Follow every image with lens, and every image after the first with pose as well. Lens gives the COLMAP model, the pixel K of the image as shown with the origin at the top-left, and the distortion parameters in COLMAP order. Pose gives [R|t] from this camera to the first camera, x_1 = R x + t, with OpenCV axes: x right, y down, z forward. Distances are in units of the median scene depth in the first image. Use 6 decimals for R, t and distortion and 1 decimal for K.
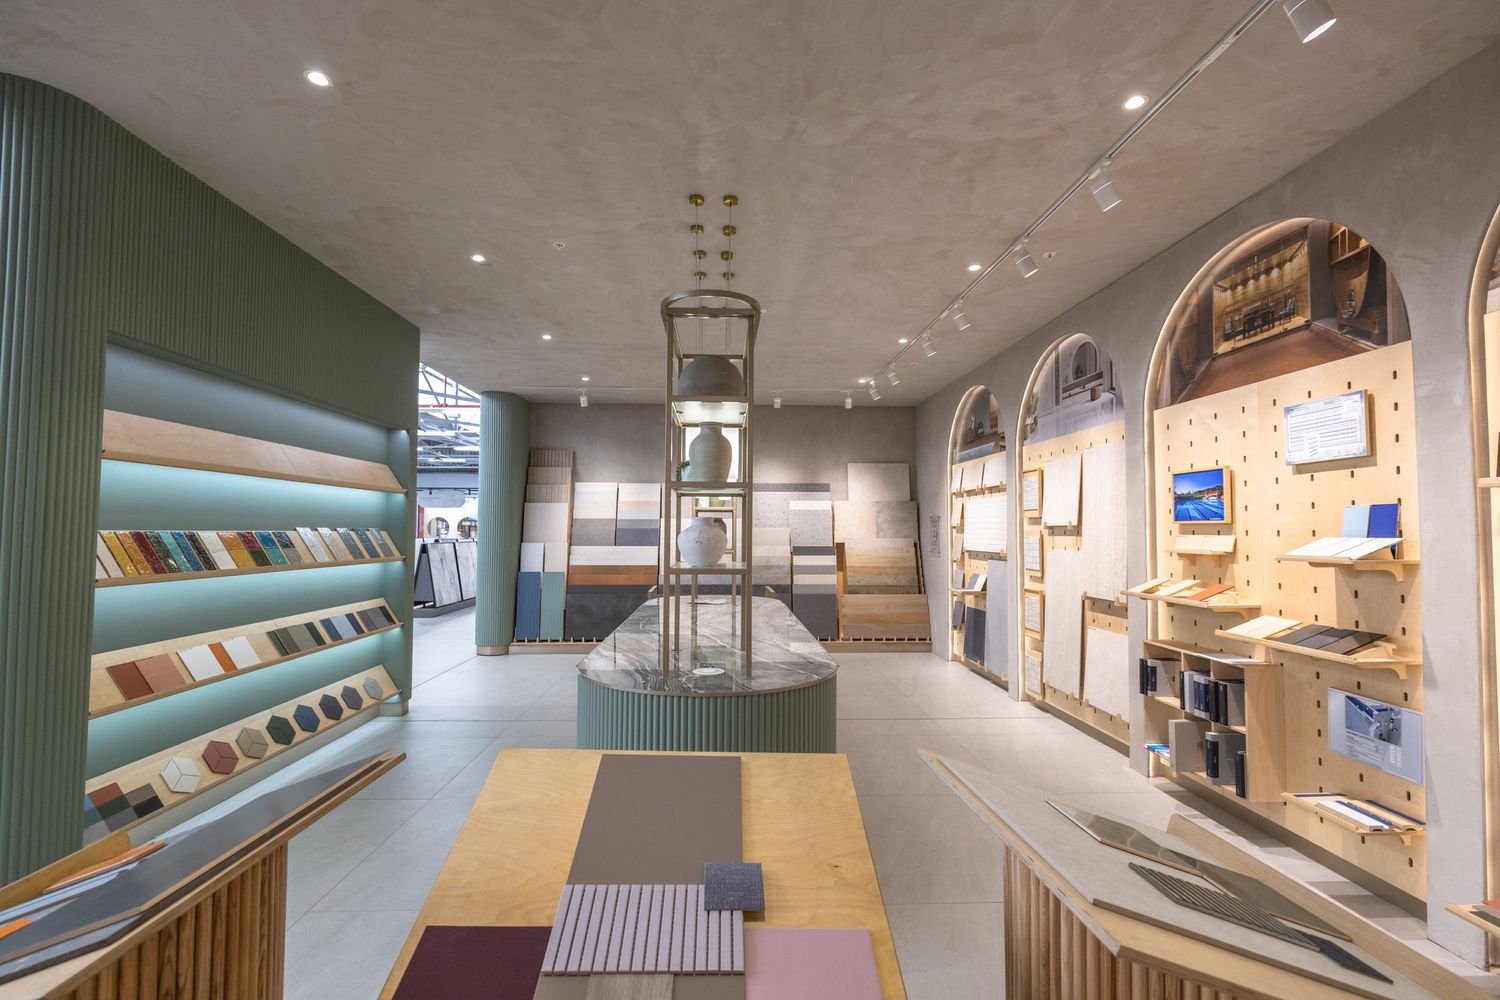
lens RADIAL K [[659.4, 0, 743.7], [0, 659.4, 506.0], [0, 0, 1]] dist [-0.000073, 0.000157]
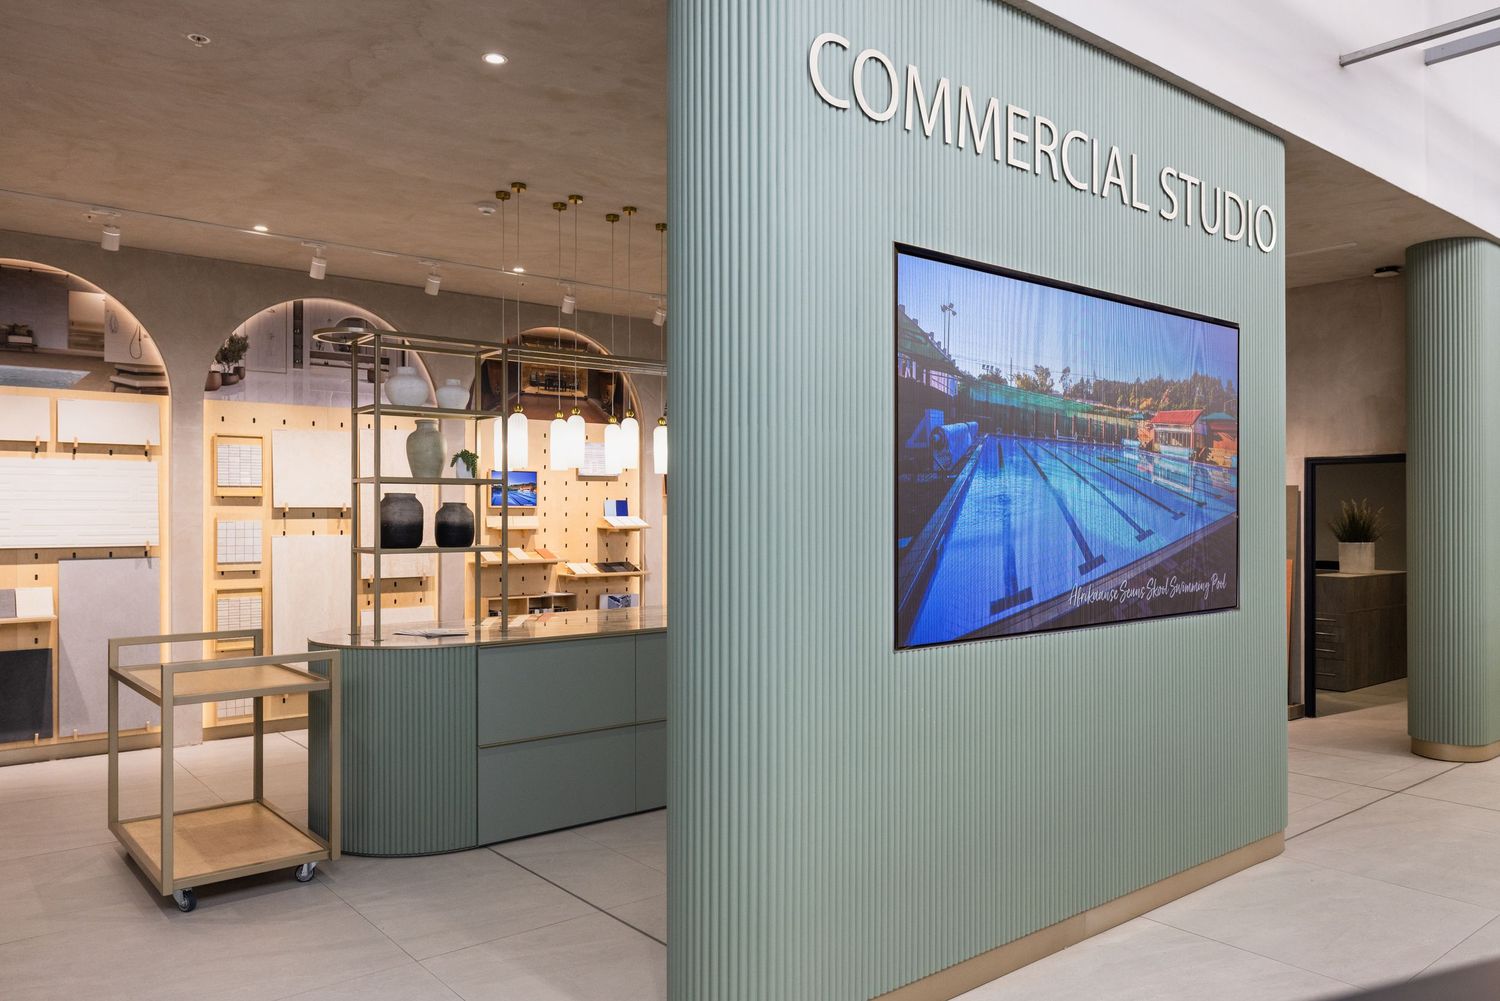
lens RADIAL K [[1081.5, 0, 783.8], [0, 1081.5, 507.1], [0, 0, 1]] dist [-0.005783, -0.000666]
pose [[-0.619306, -0.001693, 0.785148, -1.520281], [-0.032951, 0.999173, -0.023837, 0.062583], [-0.784458, -0.040634, -0.618850, 2.025286]]
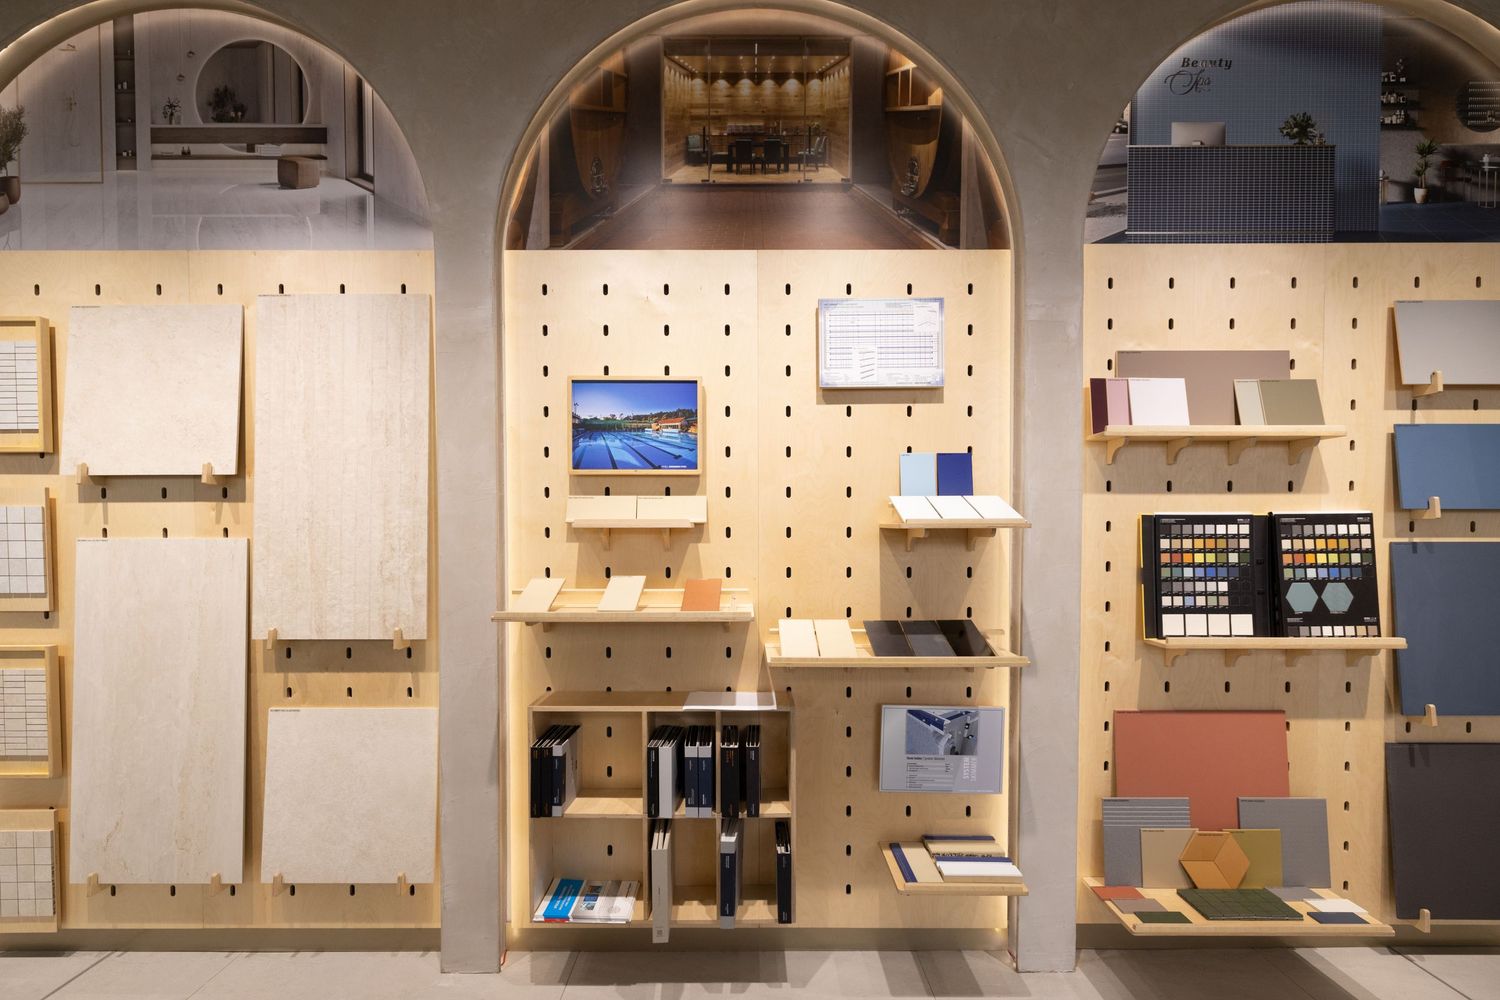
lens RADIAL K [[654.6, 0, 750.0], [0, 654.6, 538.5], [0, 0, 1]] dist [0.001542, -0.000131]
pose [[0.036277, -0.026517, 0.998990, 0.140174], [-0.035937, 0.998967, 0.027821, 0.063387], [-0.998695, -0.036909, 0.035286, 0.900998]]
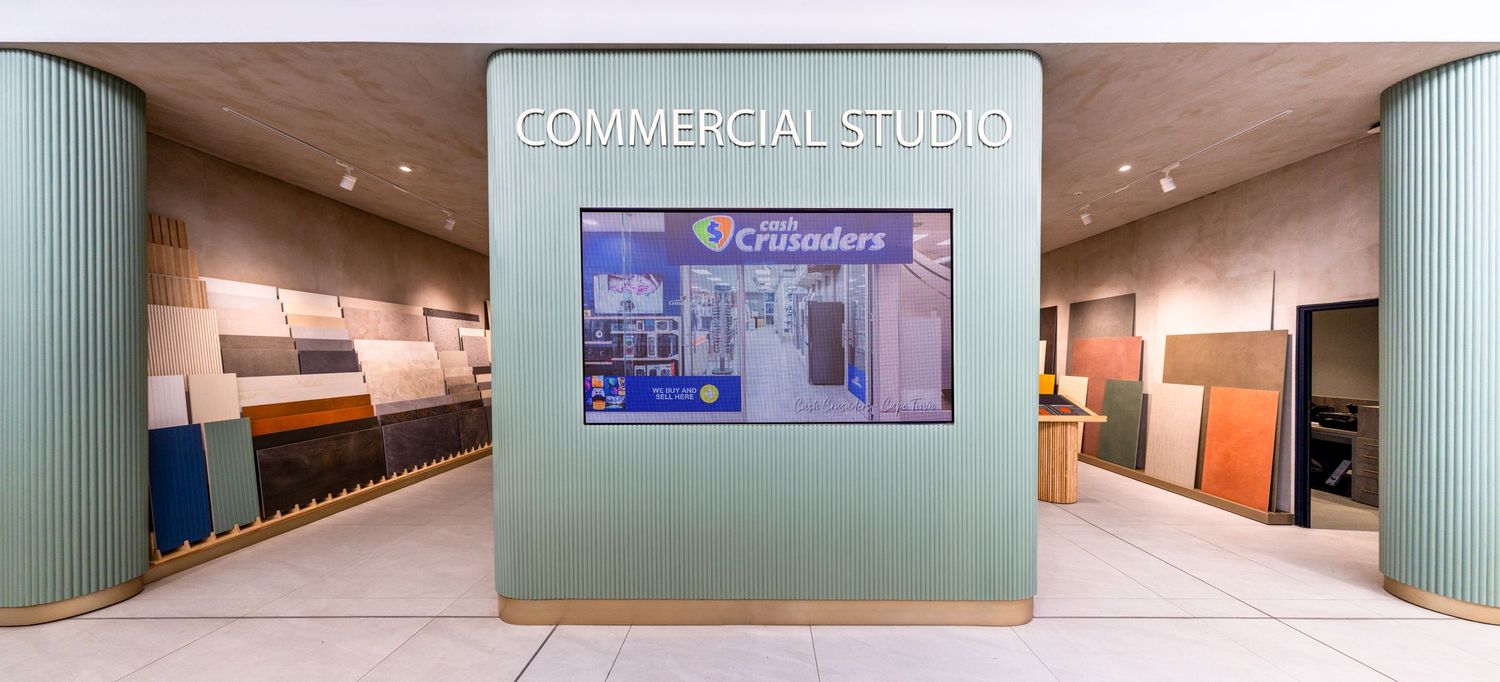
lens RADIAL K [[407.9, 0, 757.6], [0, 407.9, 348.6], [0, 0, 1]] dist [0.008004, -0.000026]
pose [[0.039828, 0.009150, 0.999165, -1.500135], [-0.038530, 0.999228, -0.007614, 0.035726], [-0.998463, -0.038195, 0.040150, 1.103100]]
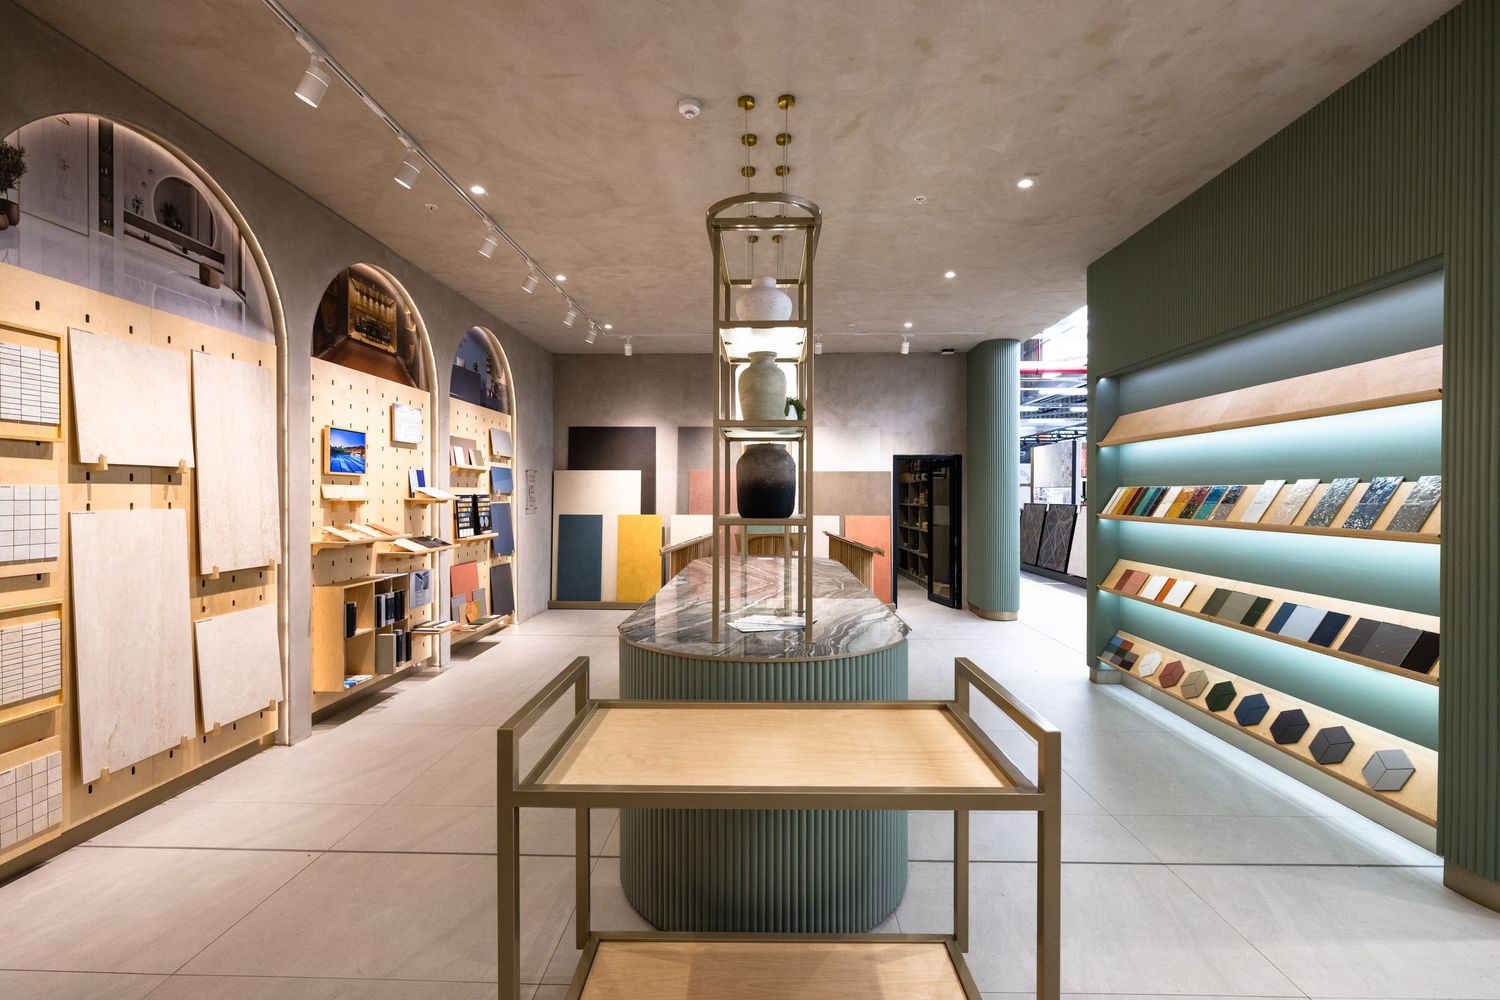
lens RADIAL K [[697.5, 0, 750.0], [0, 697.5, 500.0], [0, 0, 1]] dist [-0.000500, -0.000211]
pose [[-0.998213, -0.006808, 0.059374, -0.096060], [-0.008609, 0.999509, -0.030127, 0.104125], [-0.059140, -0.030585, -0.997781, 2.237585]]
